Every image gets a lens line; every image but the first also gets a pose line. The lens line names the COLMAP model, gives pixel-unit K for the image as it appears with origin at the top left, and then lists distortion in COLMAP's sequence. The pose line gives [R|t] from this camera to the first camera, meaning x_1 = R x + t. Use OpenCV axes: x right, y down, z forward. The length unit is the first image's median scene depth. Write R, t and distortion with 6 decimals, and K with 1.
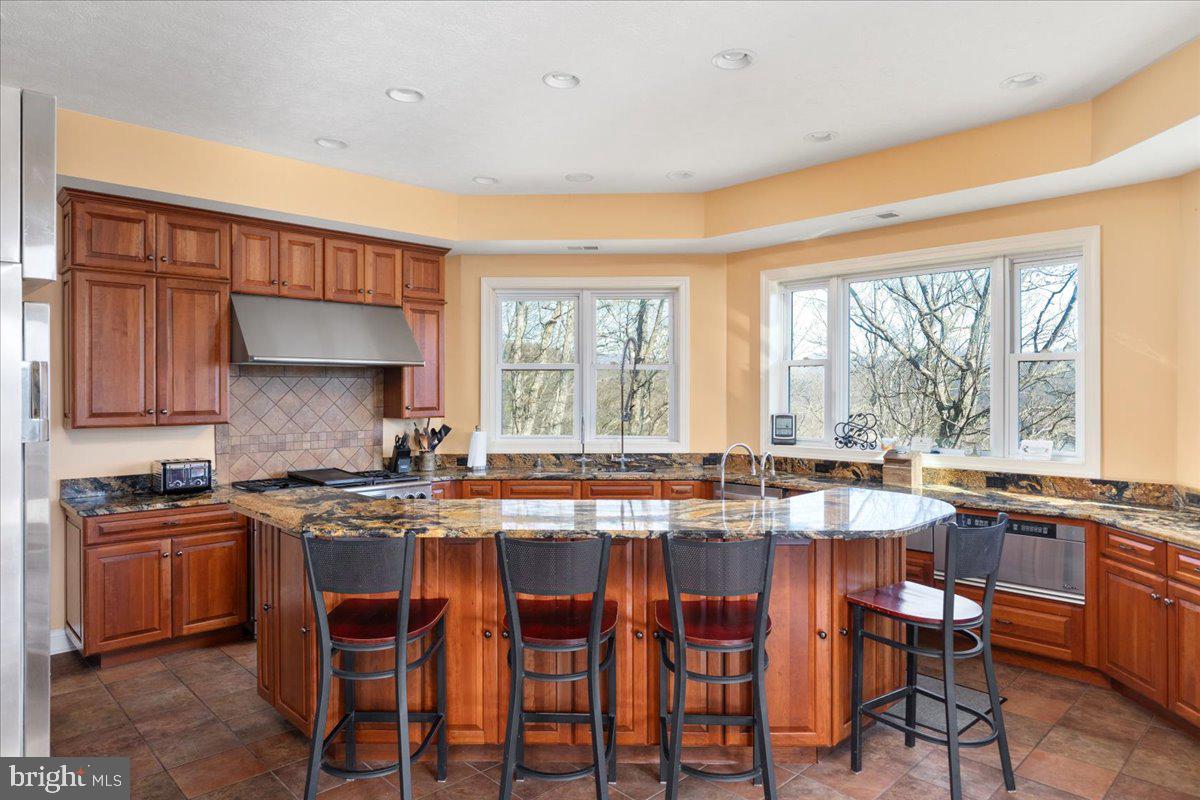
lens RADIAL K [[778.2, 0, 601.0], [0, 778.2, 401.7], [0, 0, 1]] dist [-0.002462, -0.000383]
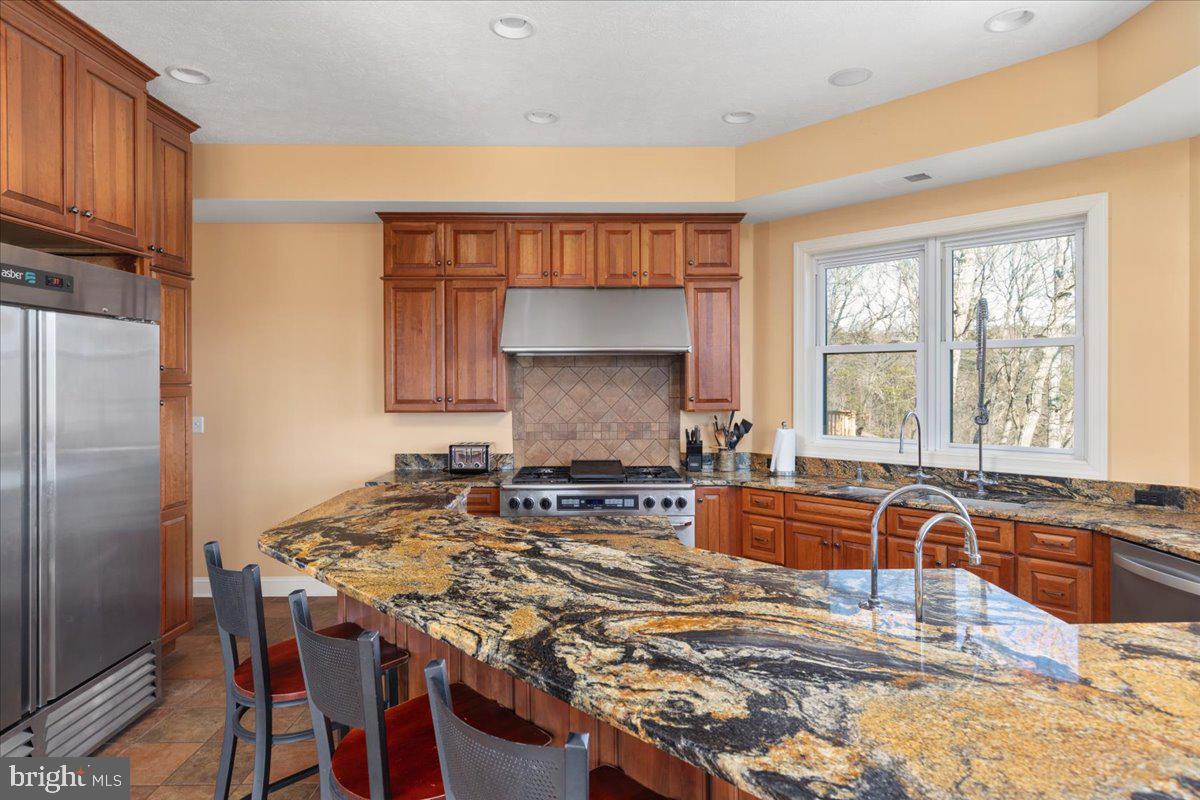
lens RADIAL K [[680.1, 0, 599.3], [0, 680.1, 392.8], [0, 0, 1]] dist [0.004230, 0.000230]
pose [[0.708892, 0.011193, -0.705228, 0.244275], [-0.006997, 0.999936, 0.008837, -0.006194], [0.705282, -0.001330, 0.708925, 0.395998]]
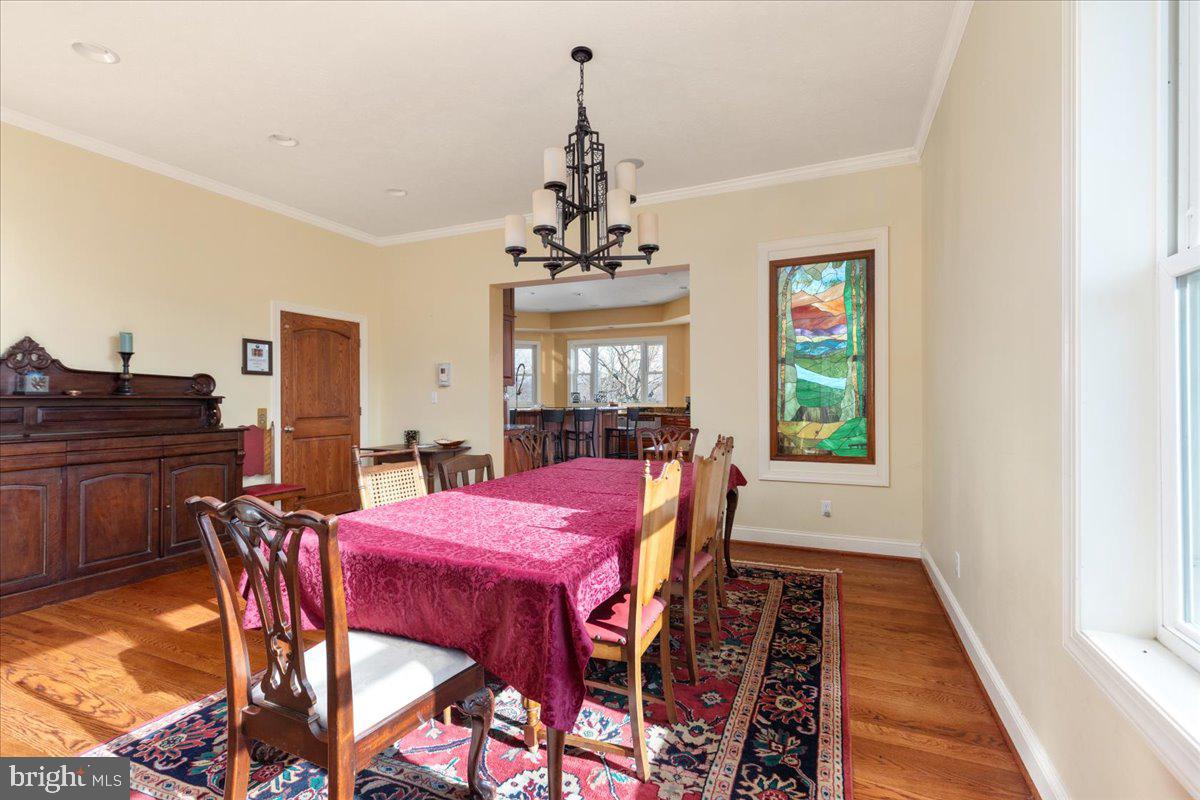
lens RADIAL K [[545.8, 0, 600.5], [0, 545.8, 402.4], [0, 0, 1]] dist [0.009567, -0.000075]
pose [[0.935743, 0.004778, 0.352651, -0.406082], [-0.002861, 0.999978, -0.005957, 0.074622], [-0.352672, 0.004566, 0.935736, -0.960467]]
